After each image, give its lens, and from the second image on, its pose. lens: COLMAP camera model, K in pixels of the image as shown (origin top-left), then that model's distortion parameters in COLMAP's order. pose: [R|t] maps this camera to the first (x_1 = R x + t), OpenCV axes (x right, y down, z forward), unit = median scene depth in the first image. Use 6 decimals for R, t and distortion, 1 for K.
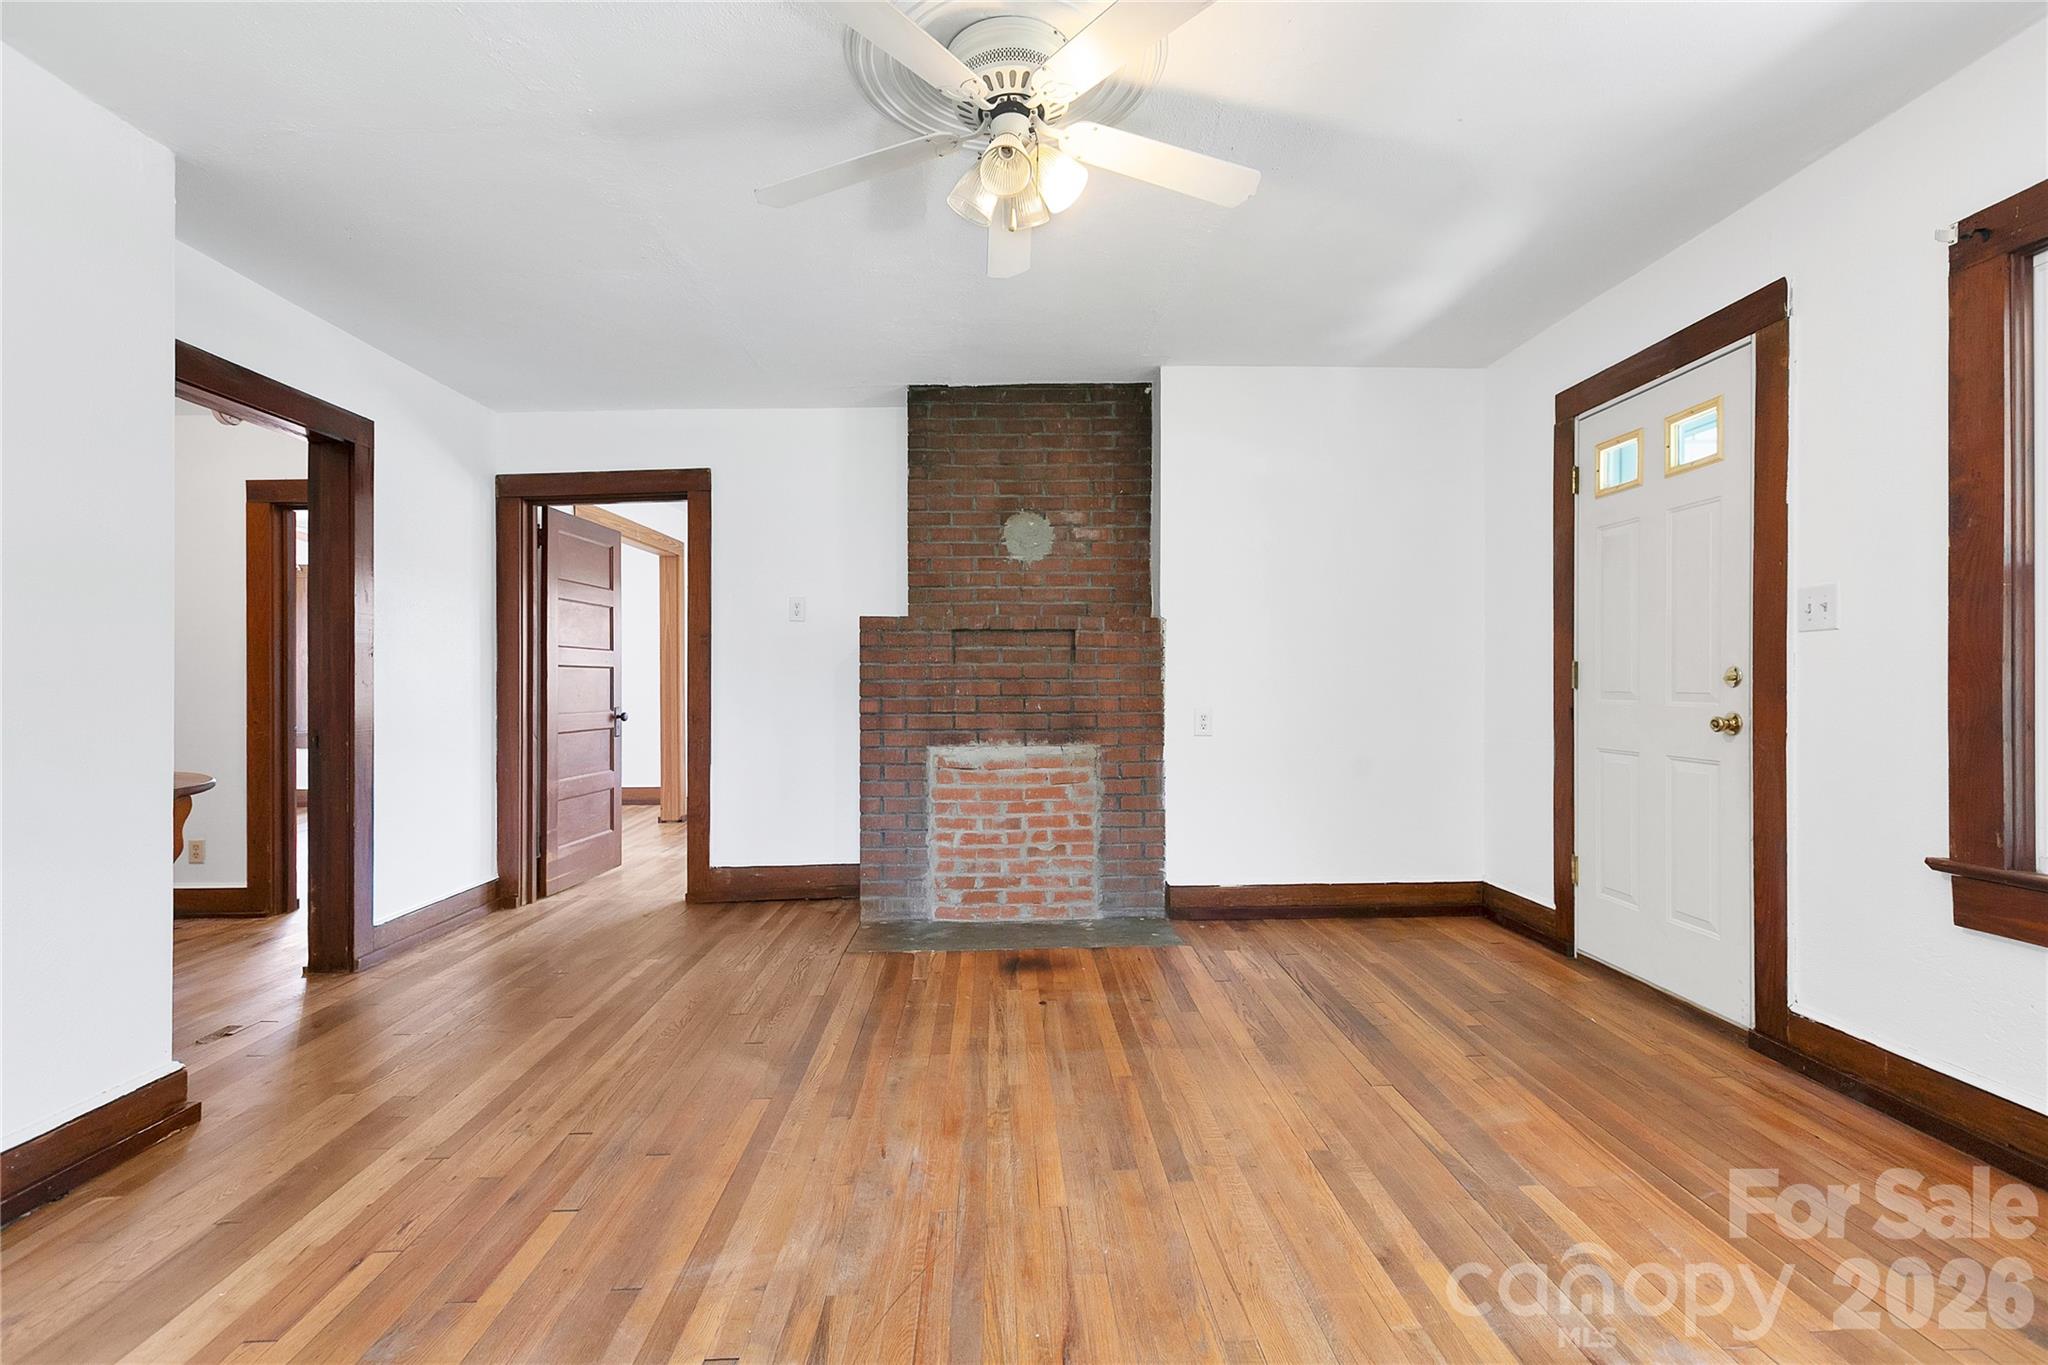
lens RADIAL K [[923.5, 0, 1024.0], [0, 923.5, 682.5], [0, 0, 1]] dist [0.008162, -0.000086]
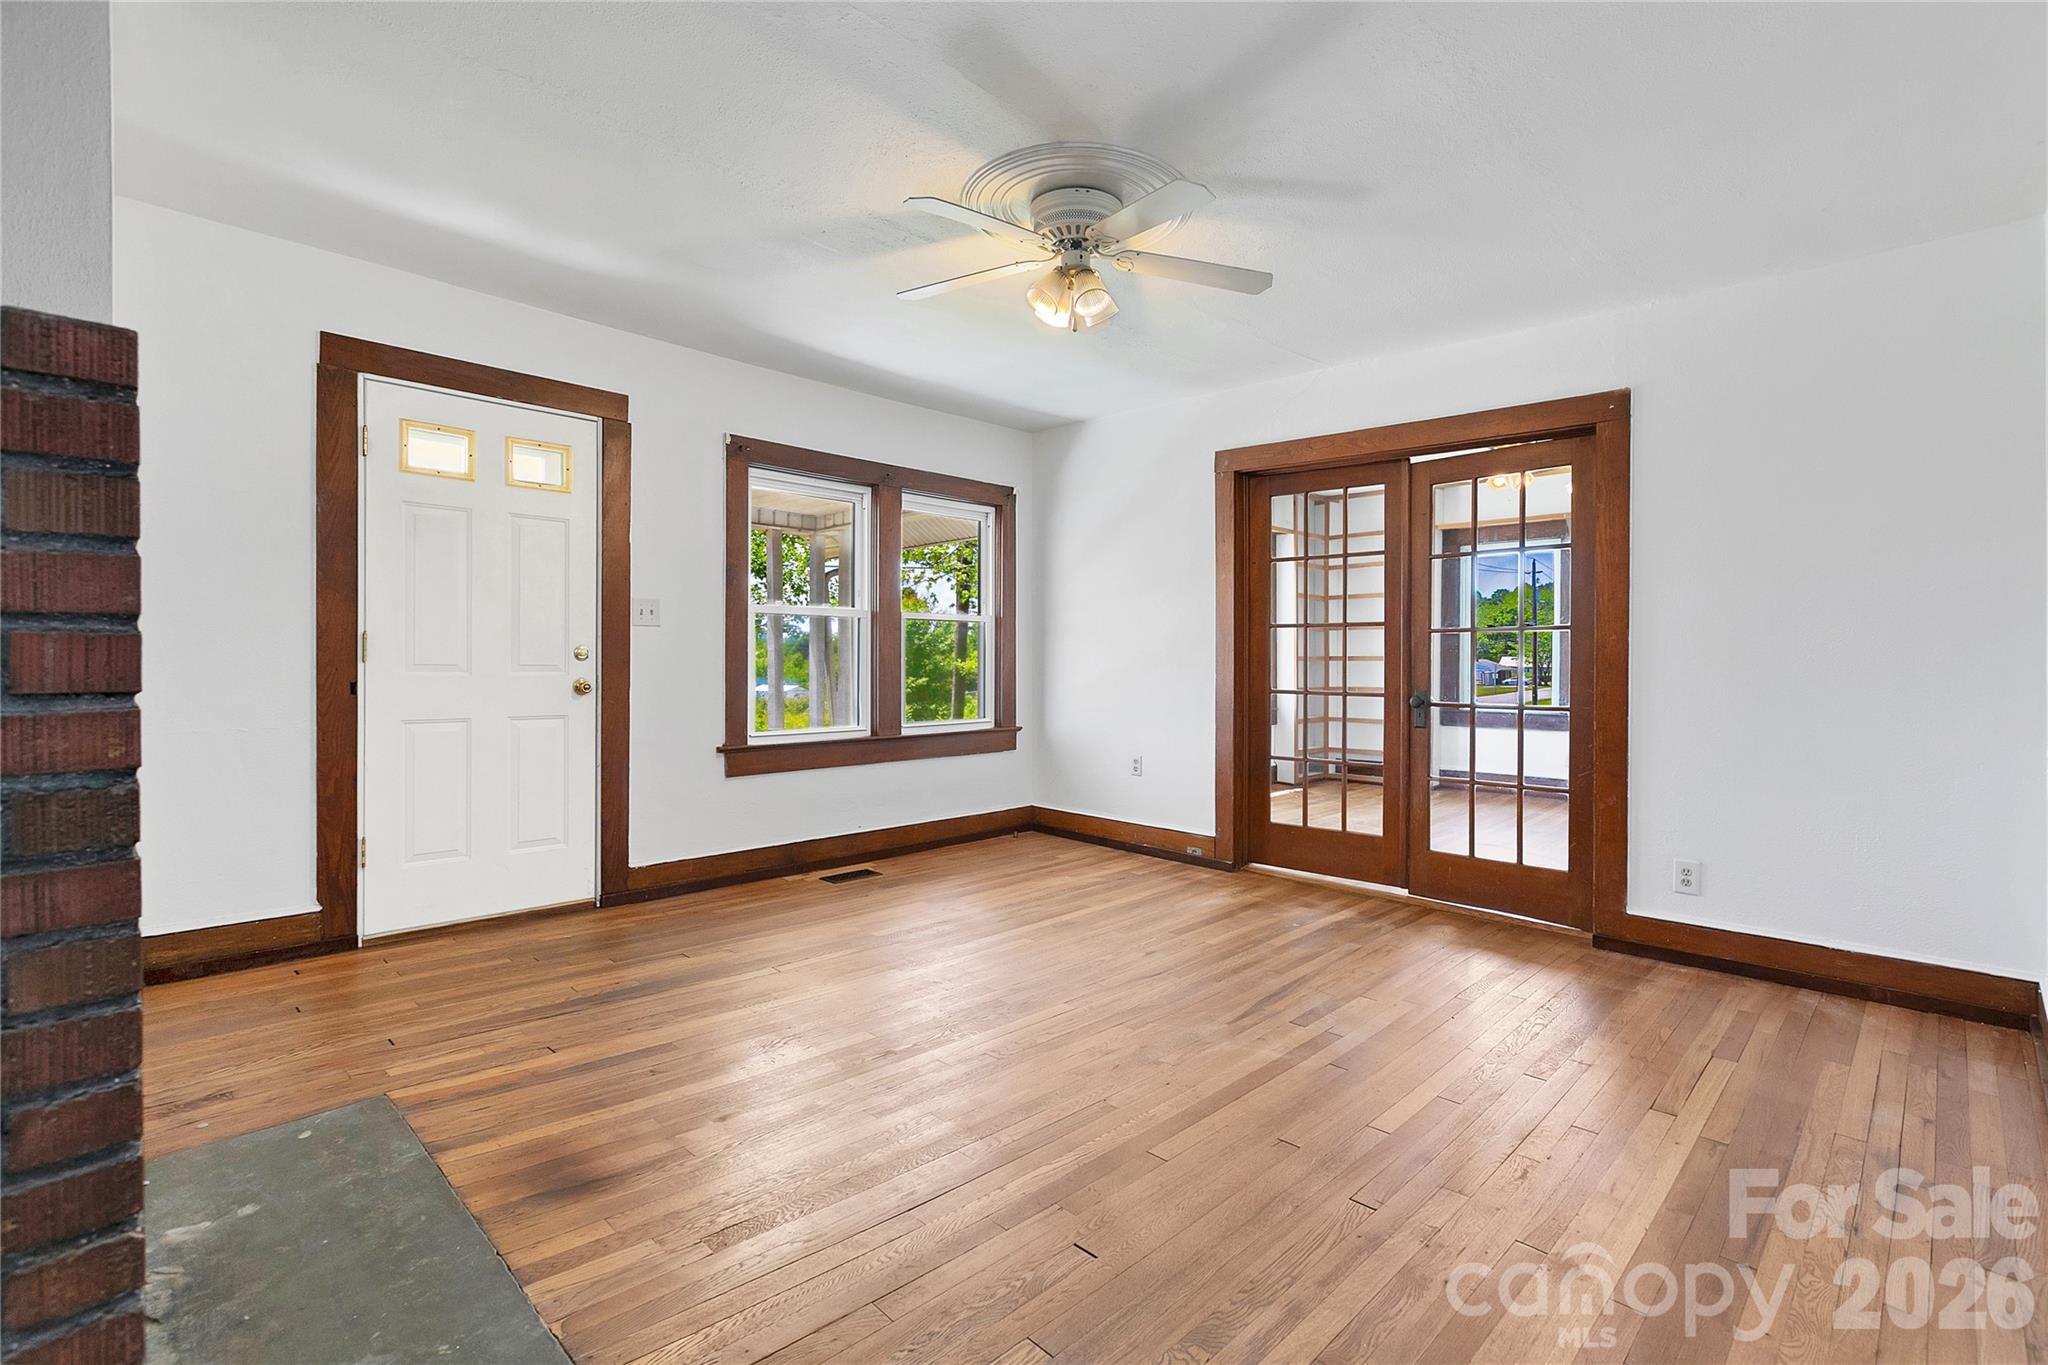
lens RADIAL K [[933.5, 0, 1037.6], [0, 933.5, 677.2], [0, 0, 1]] dist [0.009791, -0.000072]
pose [[-0.695039, -0.011227, 0.718885, -0.564985], [-0.005179, 0.999930, 0.010609, 0.008597], [-0.718954, 0.003651, -0.695048, 1.158307]]
